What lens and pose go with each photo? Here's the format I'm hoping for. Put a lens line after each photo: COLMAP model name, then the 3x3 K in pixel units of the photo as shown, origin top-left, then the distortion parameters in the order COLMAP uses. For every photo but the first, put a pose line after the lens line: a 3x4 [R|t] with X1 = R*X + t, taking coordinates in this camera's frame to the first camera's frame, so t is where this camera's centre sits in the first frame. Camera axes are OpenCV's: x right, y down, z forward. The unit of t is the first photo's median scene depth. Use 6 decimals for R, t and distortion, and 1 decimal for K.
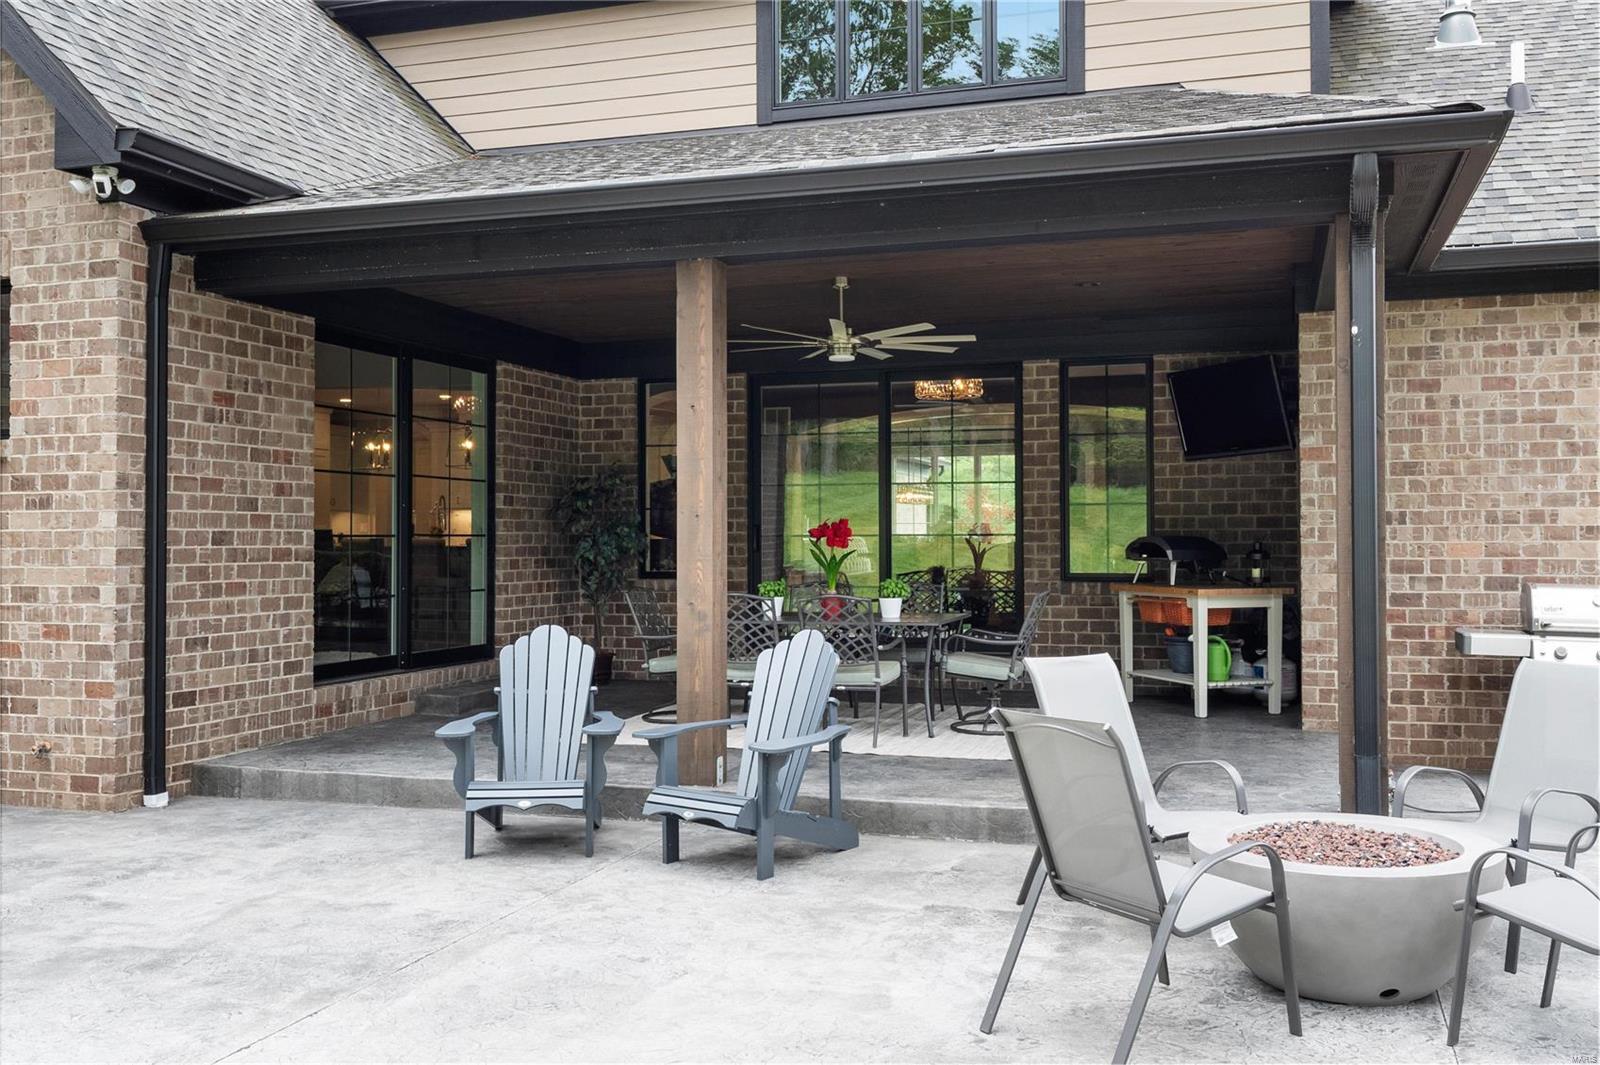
lens RADIAL K [[1496.1, 0, 800.9], [0, 1496.1, 531.1], [0, 0, 1]] dist [0.024542, 0.000000]
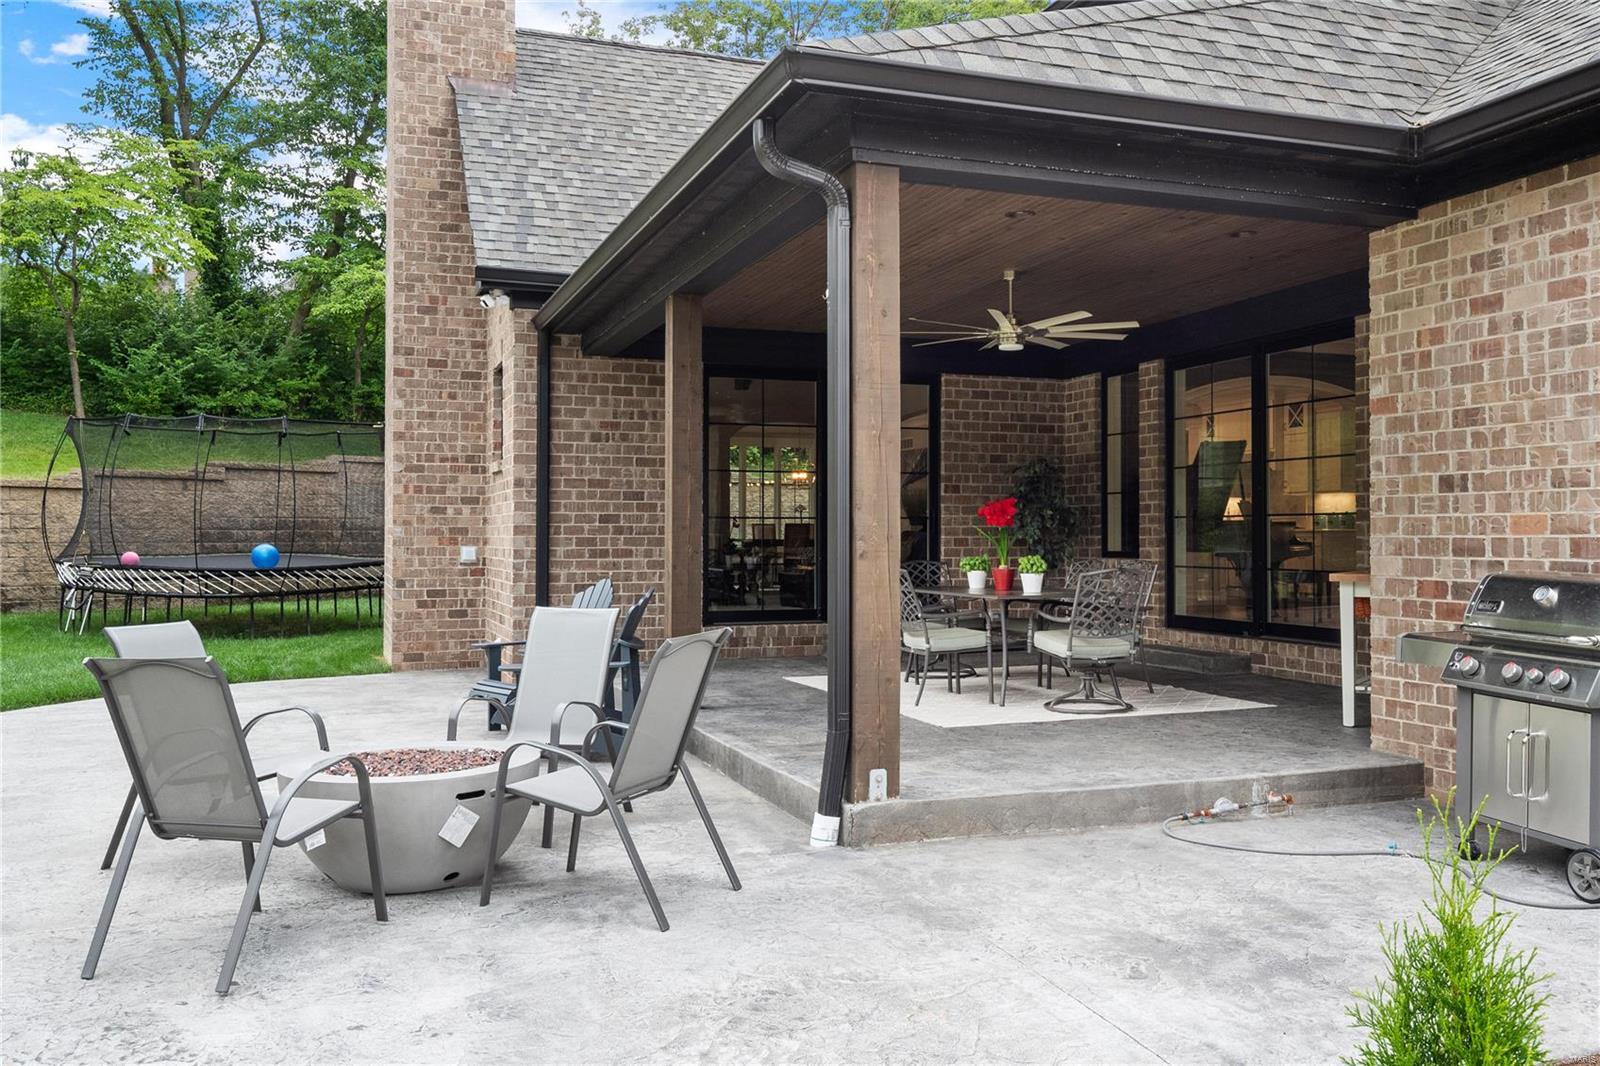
lens RADIAL K [[1336.7, 0, 800.5], [0, 1336.7, 534.6], [0, 0, 1]] dist [0.006136, 0.004250]
pose [[0.600090, 0.002688, -0.799928, 0.750359], [0.002654, 0.999982, 0.005351, 0.013068], [0.799928, -0.005334, 0.600072, 0.332326]]
